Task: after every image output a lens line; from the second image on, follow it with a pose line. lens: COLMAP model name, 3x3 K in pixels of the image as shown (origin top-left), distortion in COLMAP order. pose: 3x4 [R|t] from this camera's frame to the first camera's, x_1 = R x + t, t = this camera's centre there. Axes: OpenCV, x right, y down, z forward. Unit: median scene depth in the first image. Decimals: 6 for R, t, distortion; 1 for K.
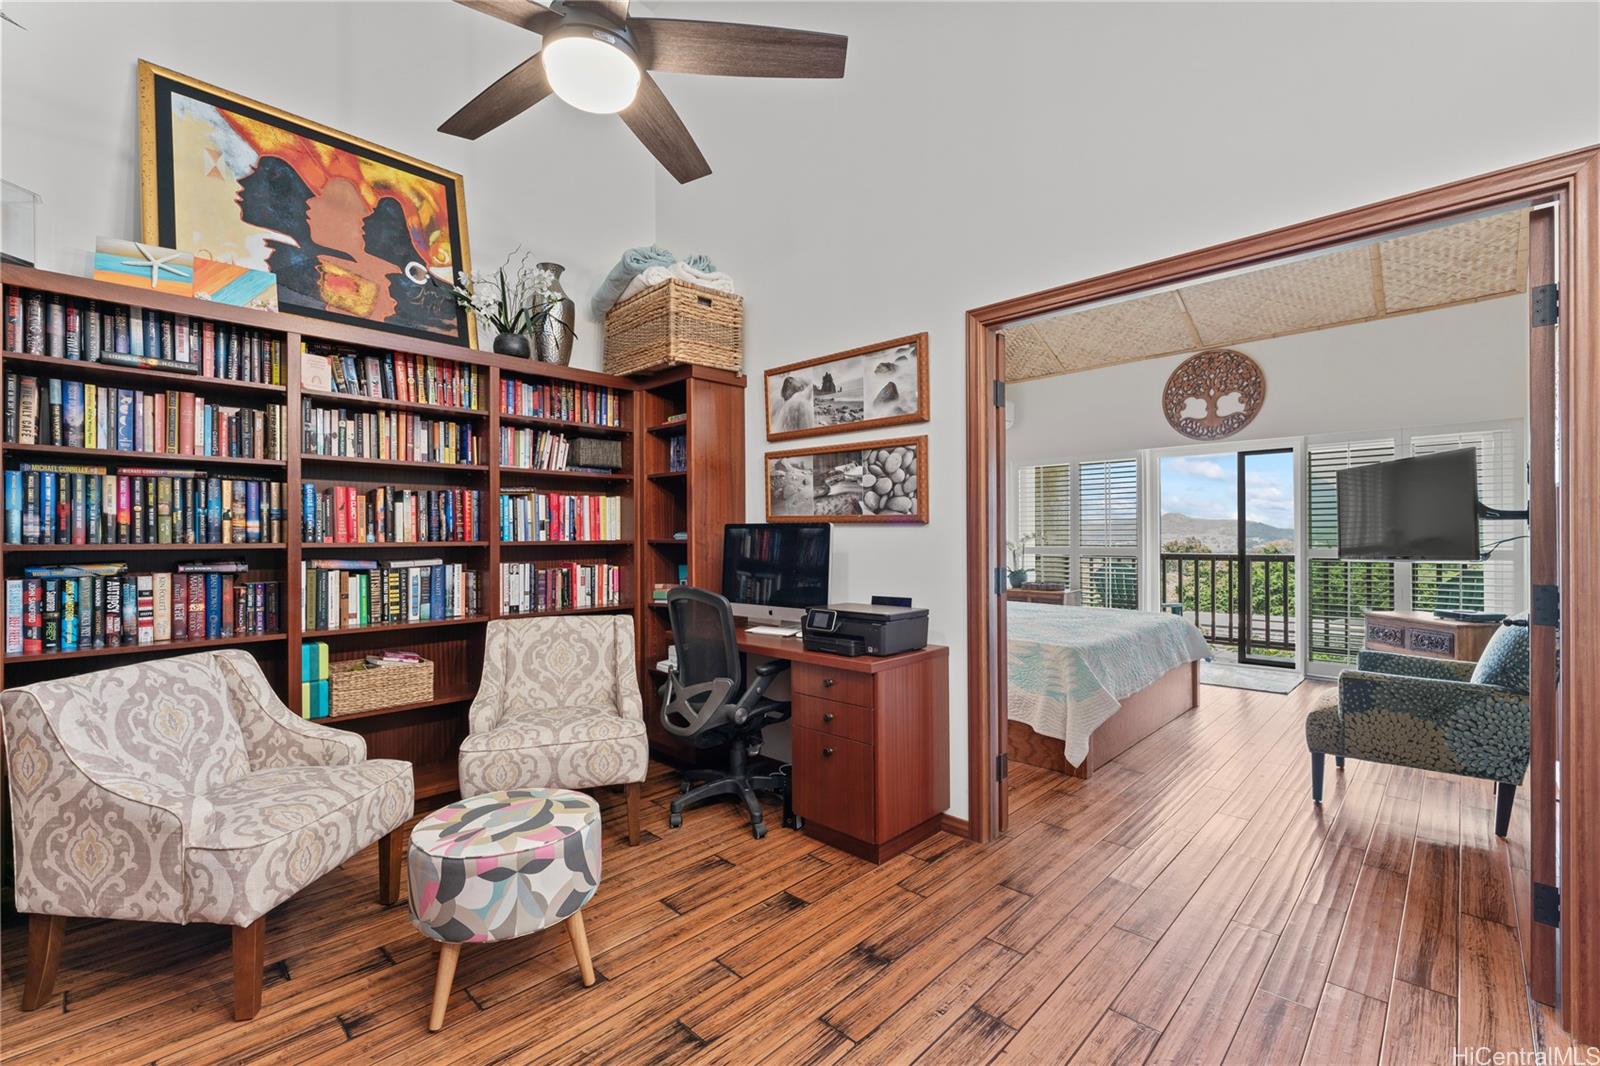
lens RADIAL K [[685.0, 0, 797.9], [0, 685.0, 537.1], [0, 0, 1]] dist [-0.001513, -0.000312]
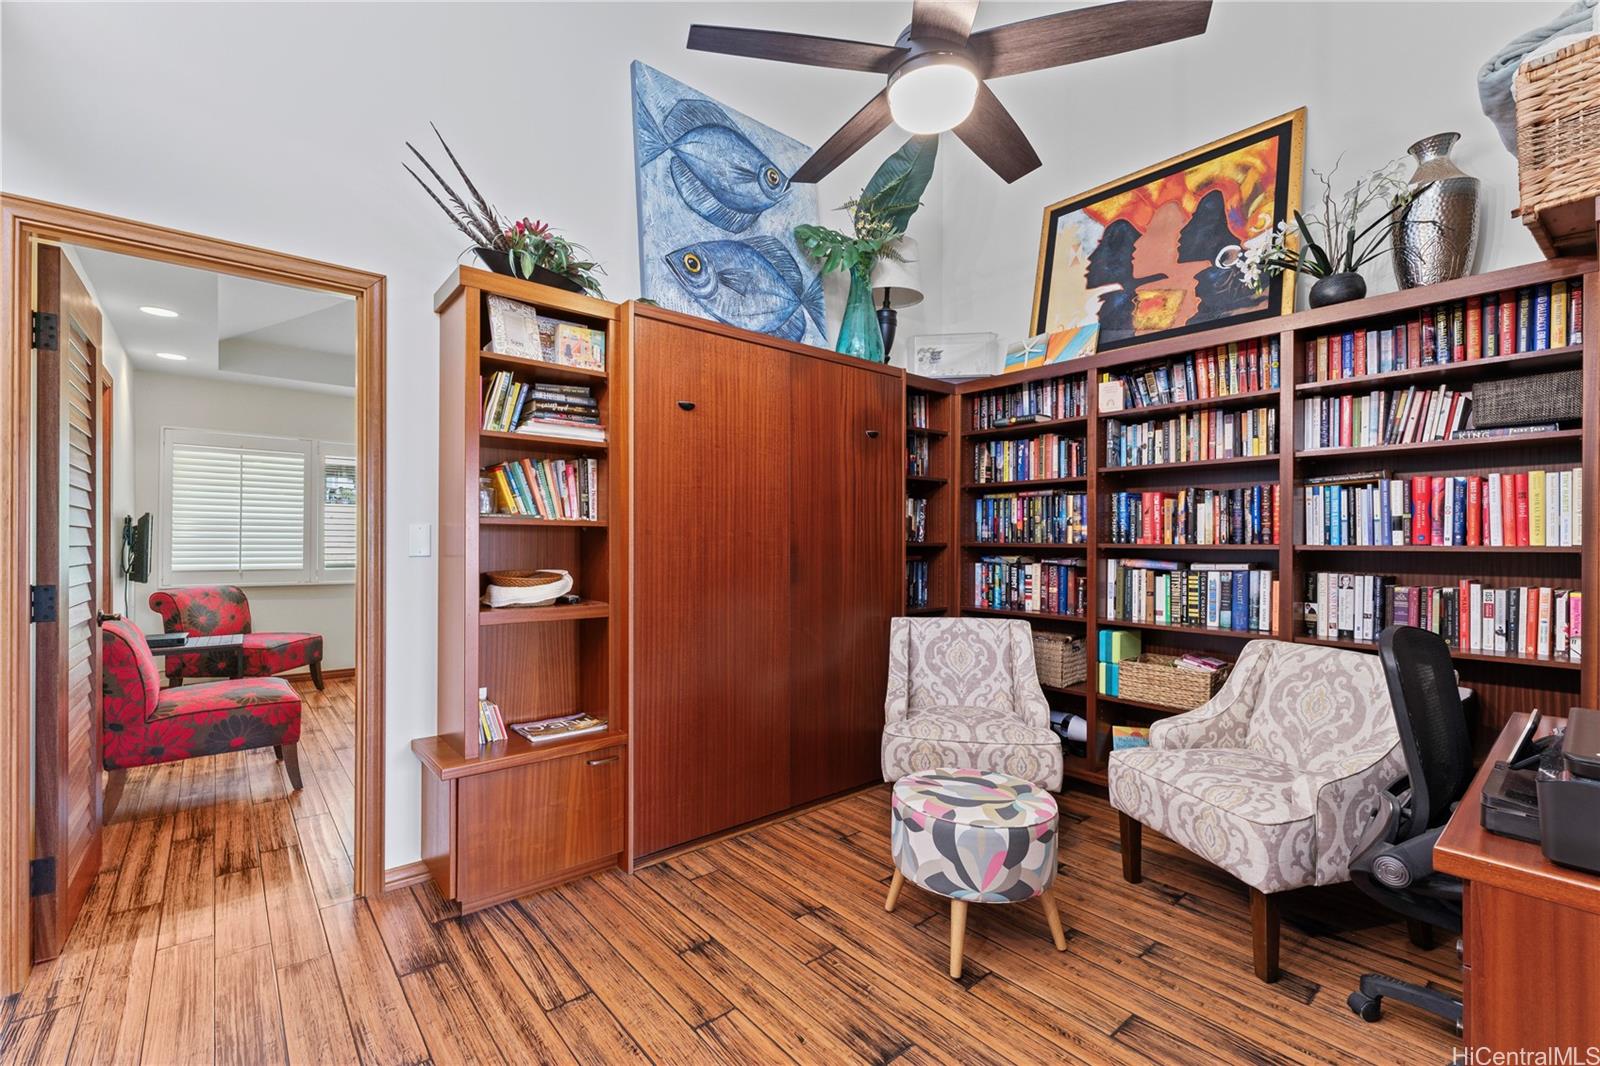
lens RADIAL K [[685.0, 0, 797.9], [0, 685.0, 537.1], [0, 0, 1]] dist [-0.001513, -0.000312]
pose [[-0.093796, 0.001851, -0.995590, 0.460978], [-0.002145, 0.999996, 0.002061, -0.003827], [0.995589, 0.002329, -0.093792, 0.538348]]
